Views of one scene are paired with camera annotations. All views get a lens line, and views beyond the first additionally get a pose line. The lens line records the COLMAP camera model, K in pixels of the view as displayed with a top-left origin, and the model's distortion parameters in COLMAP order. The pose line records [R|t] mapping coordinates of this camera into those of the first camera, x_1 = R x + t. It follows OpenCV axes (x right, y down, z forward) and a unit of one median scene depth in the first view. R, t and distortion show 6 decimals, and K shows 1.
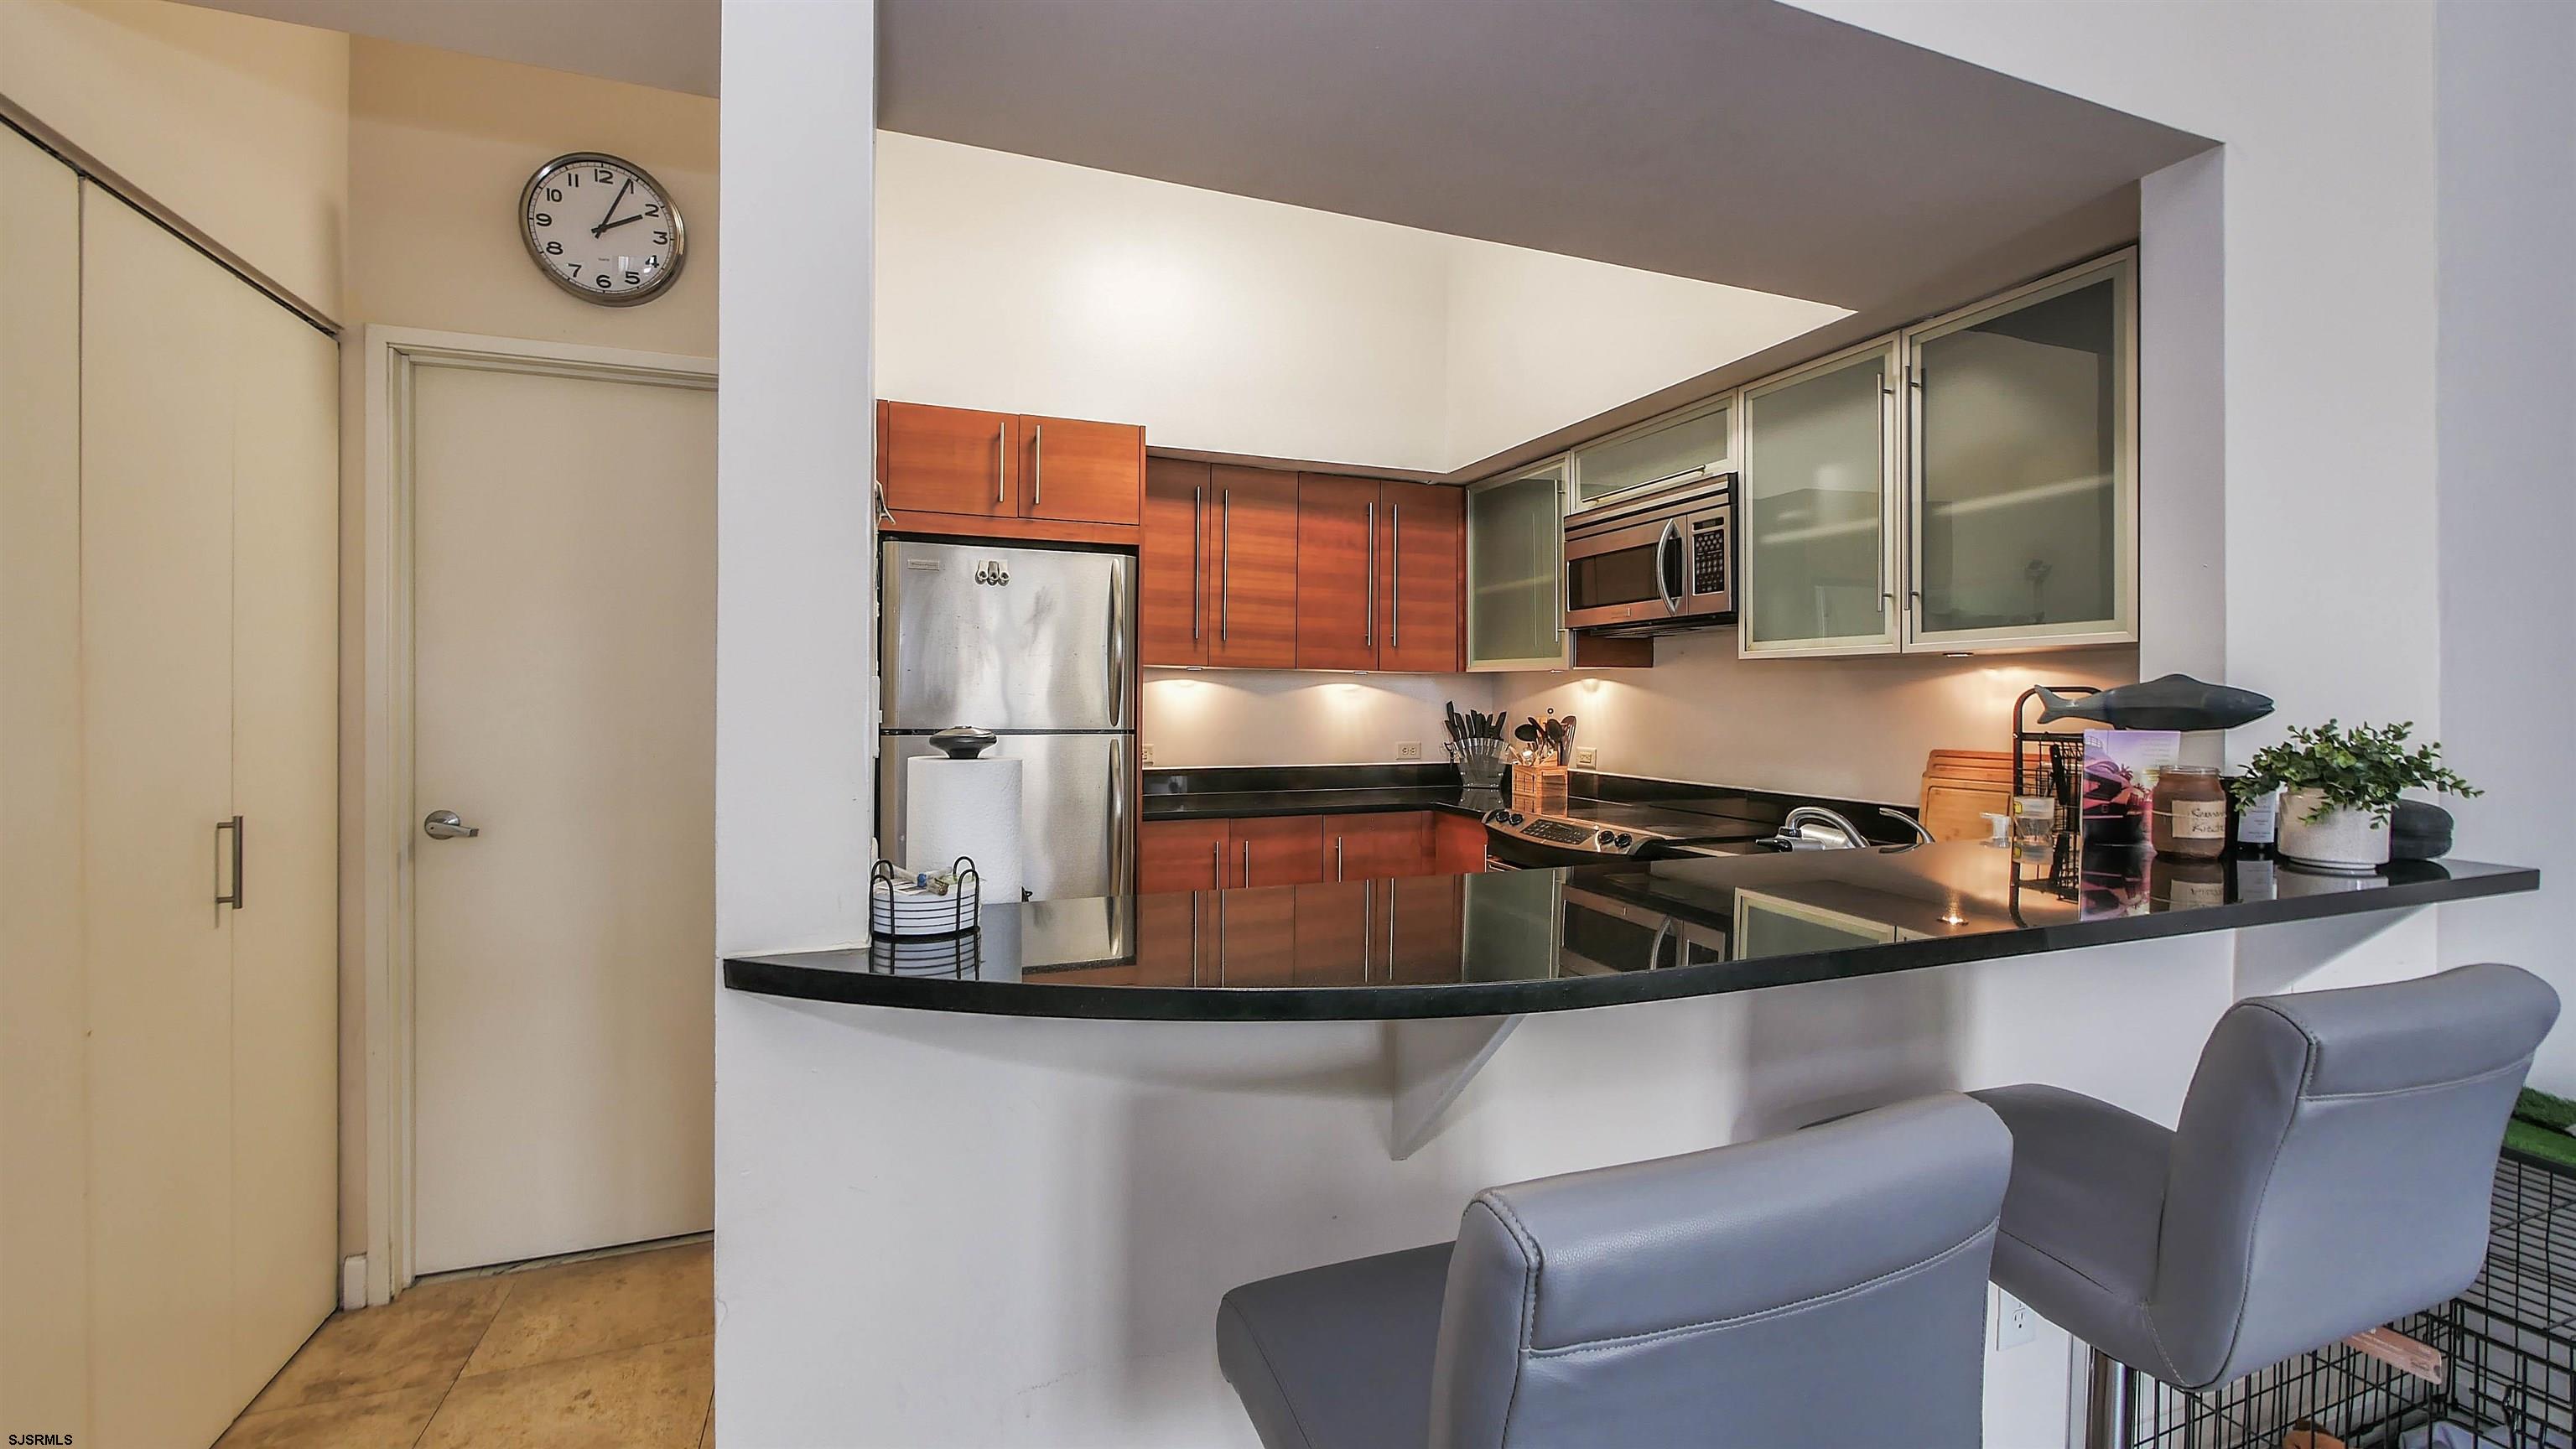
lens RADIAL K [[1061.9, 0, 1291.4], [0, 1061.9, 708.1], [0, 0, 1]] dist [-0.008853, 0.001728]
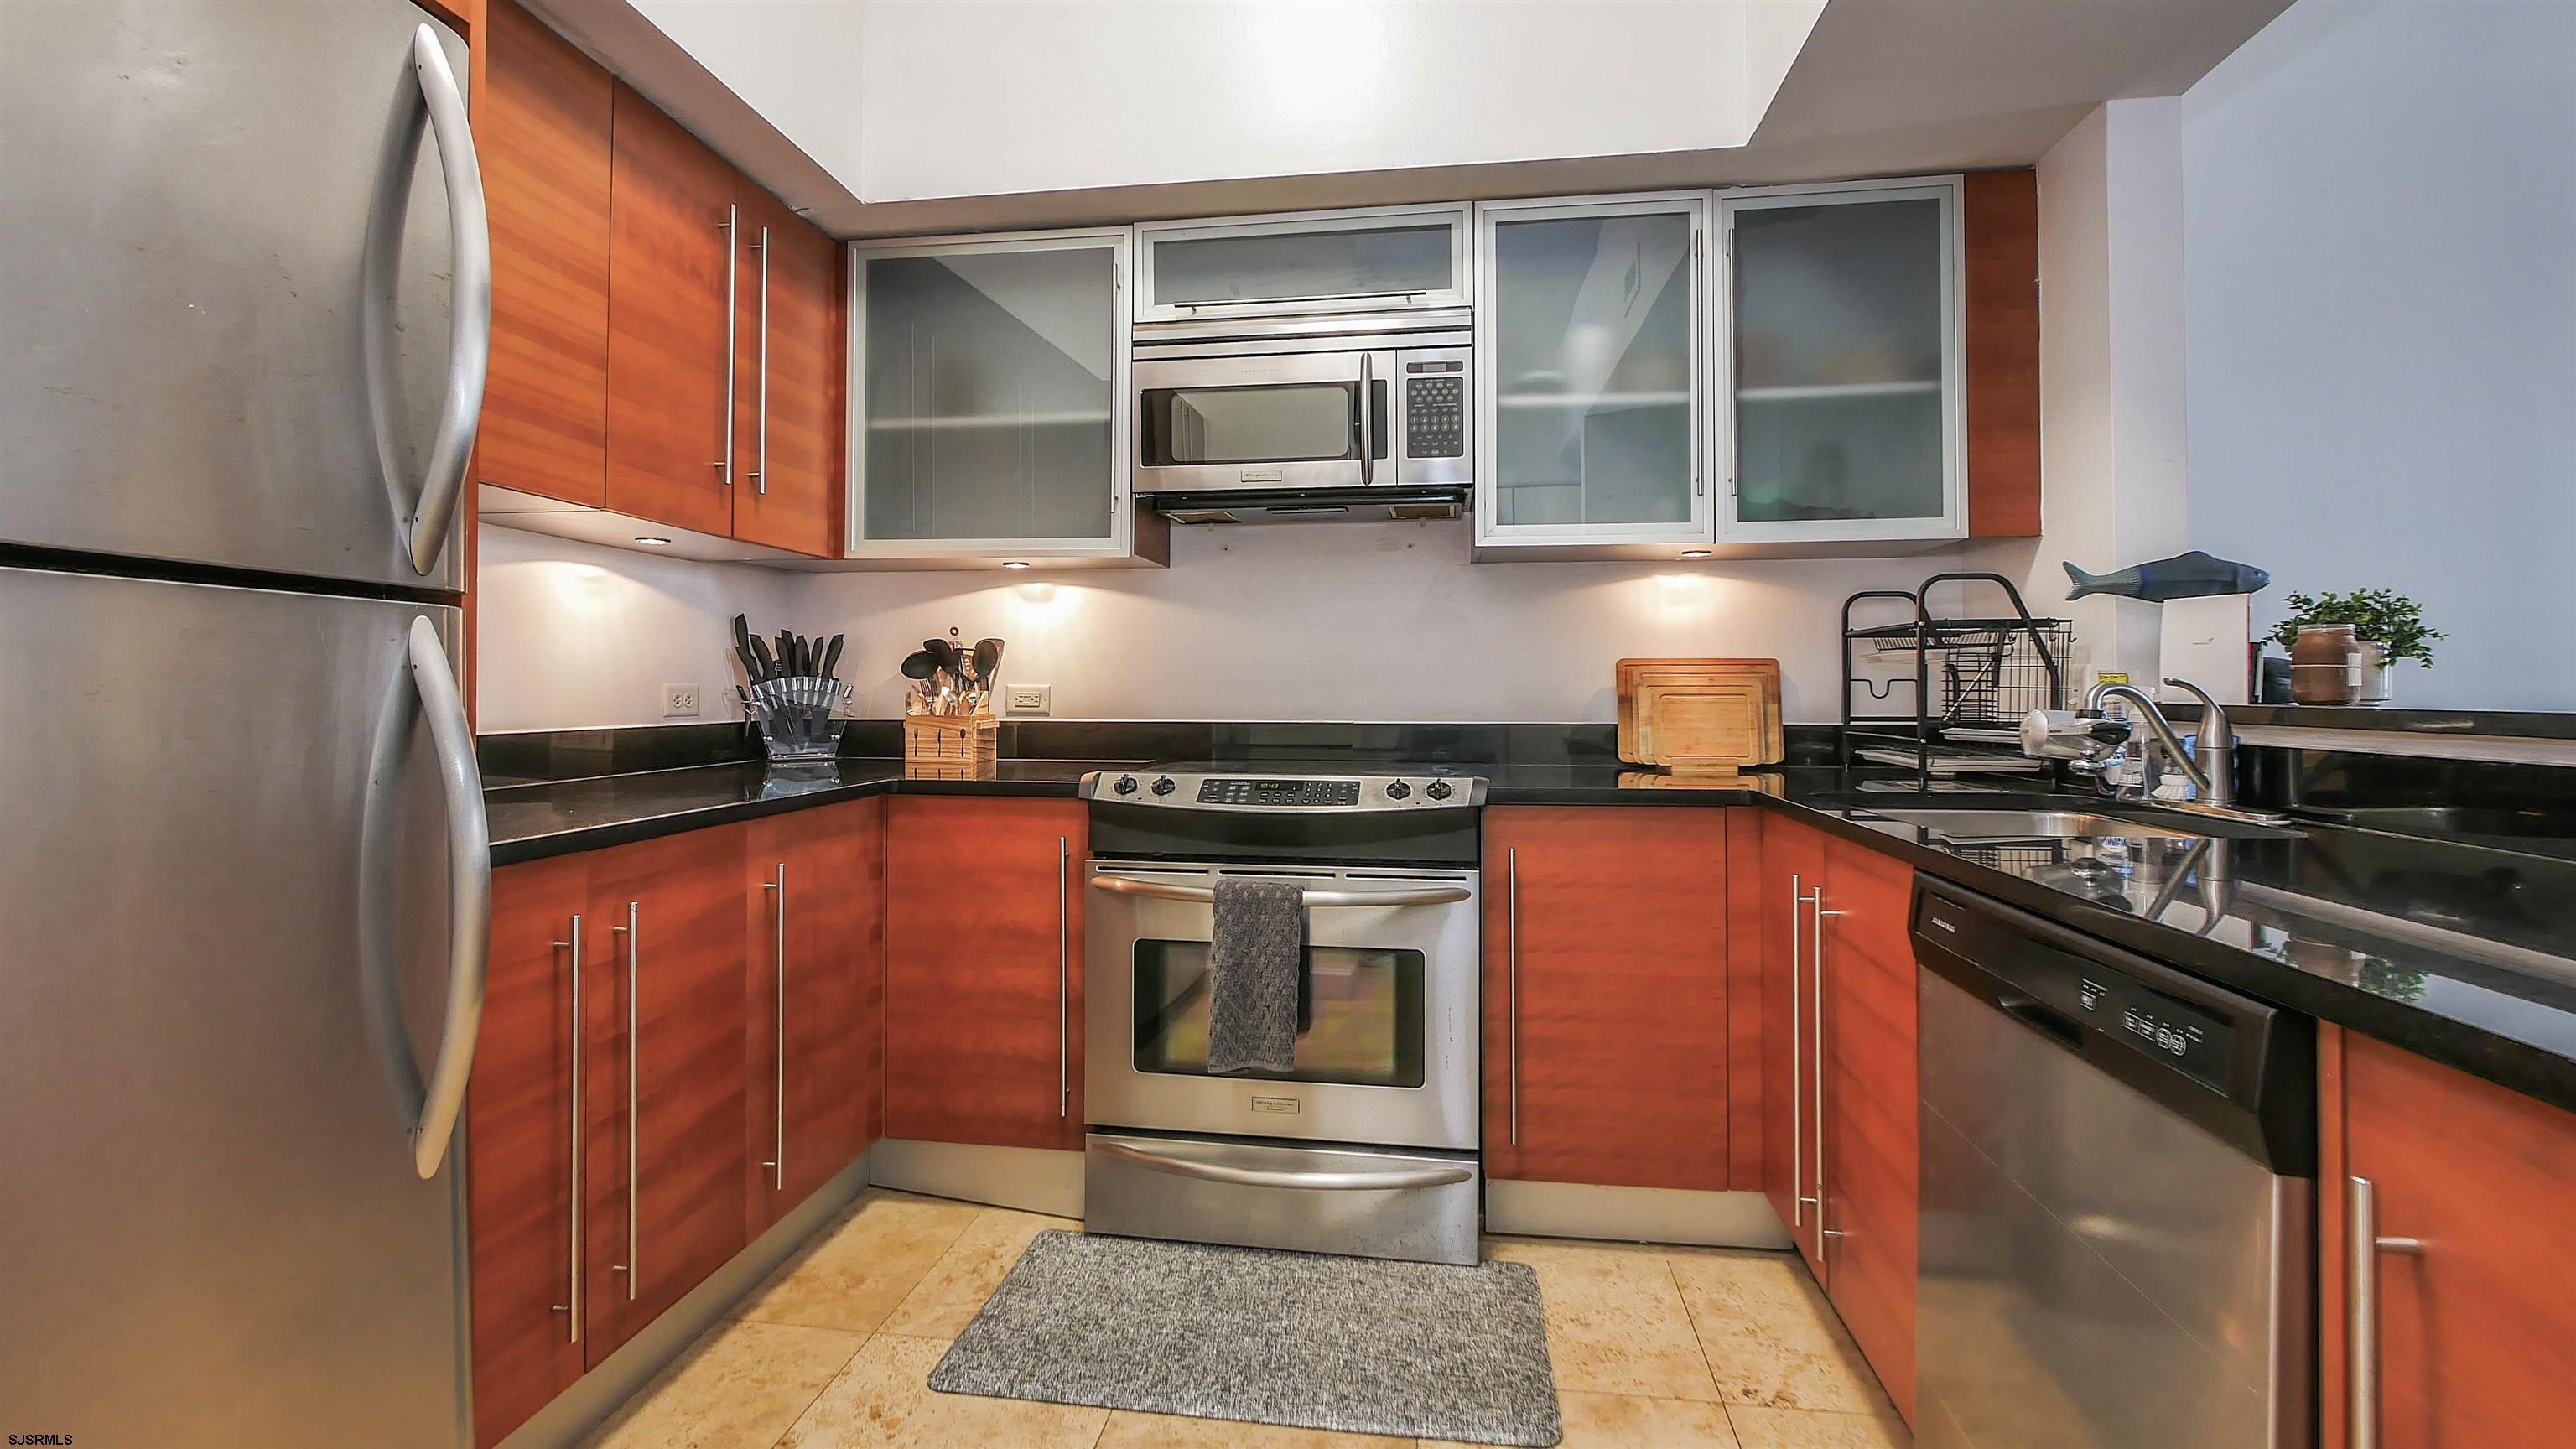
lens RADIAL K [[1061.9, 0, 1275.0], [0, 1061.9, 681.4], [0, 0, 1]] dist [-0.008853, 0.001728]
pose [[0.491163, -0.000558, 0.871068, -0.259769], [0.008912, 0.999951, -0.004384, 0.043276], [-0.871022, 0.009916, 0.491143, 0.568432]]
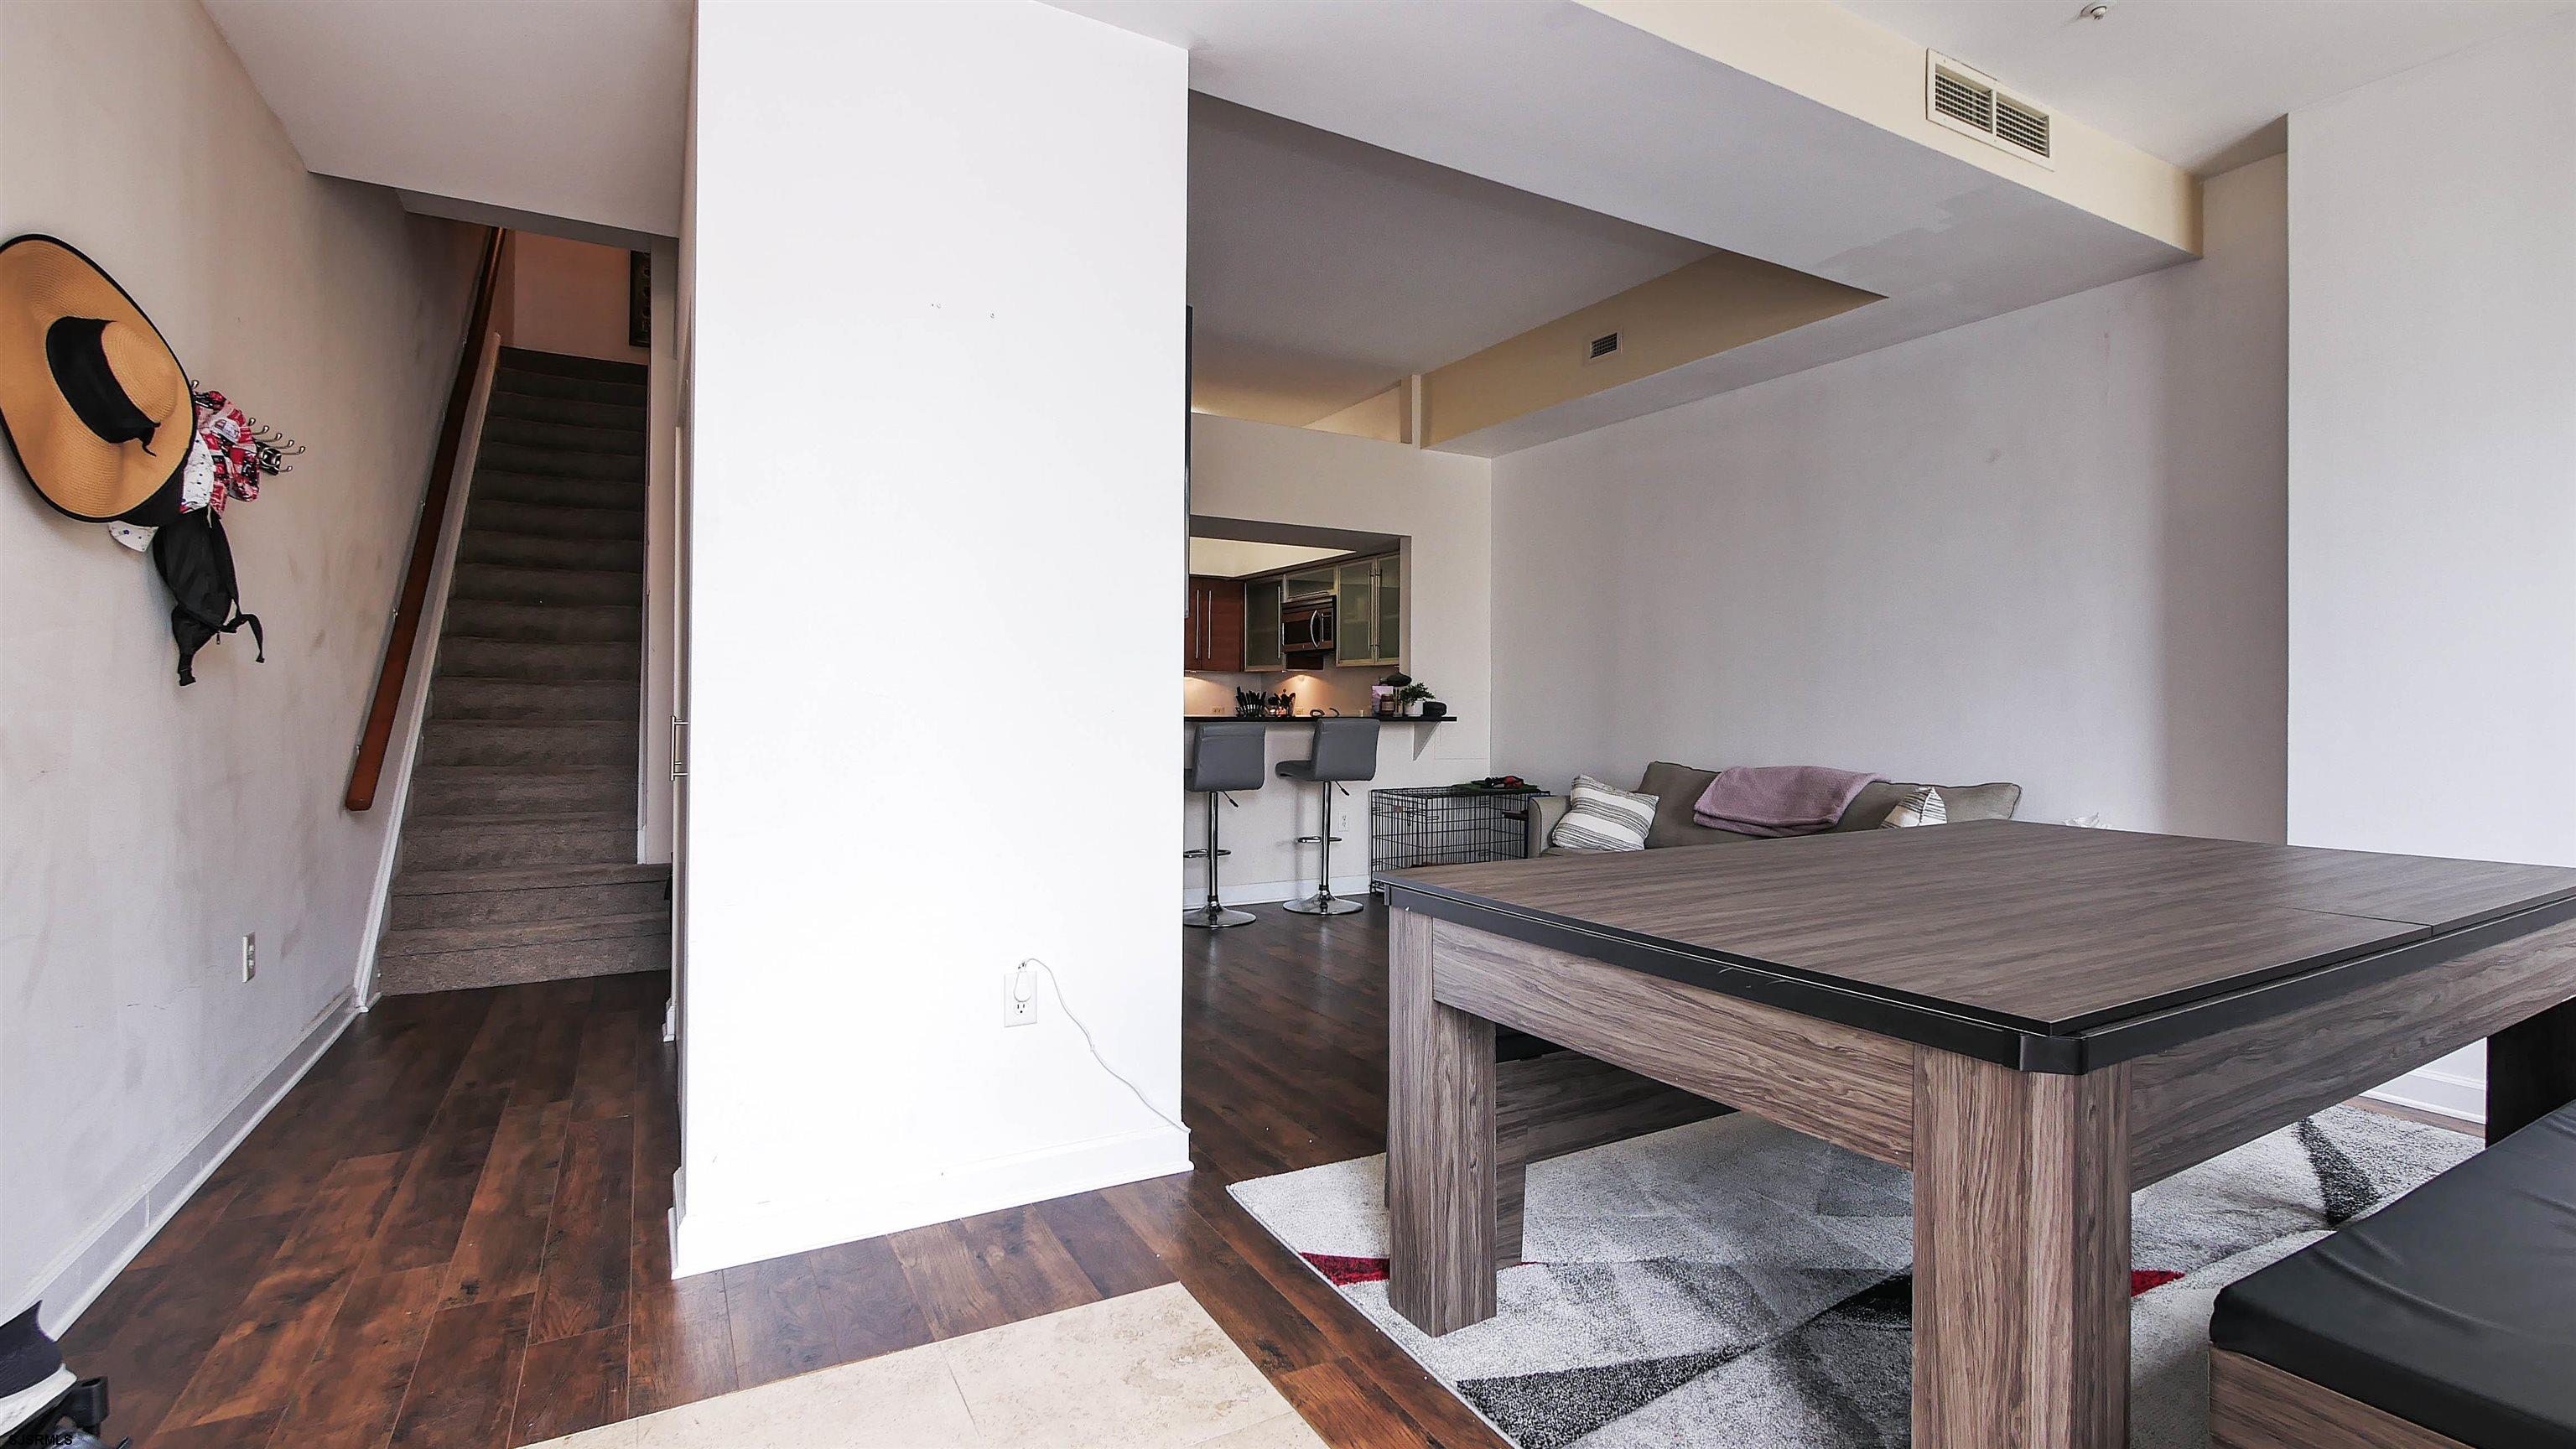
lens RADIAL K [[1139.8, 0, 1291.0], [0, 1139.8, 703.7], [0, 0, 1]] dist [-0.002101, 0.001015]
pose [[0.989086, 0.004347, 0.147274, -0.078551], [-0.003110, 0.999958, -0.008626, 0.052924], [-0.147305, 0.008074, 0.989058, -1.343032]]
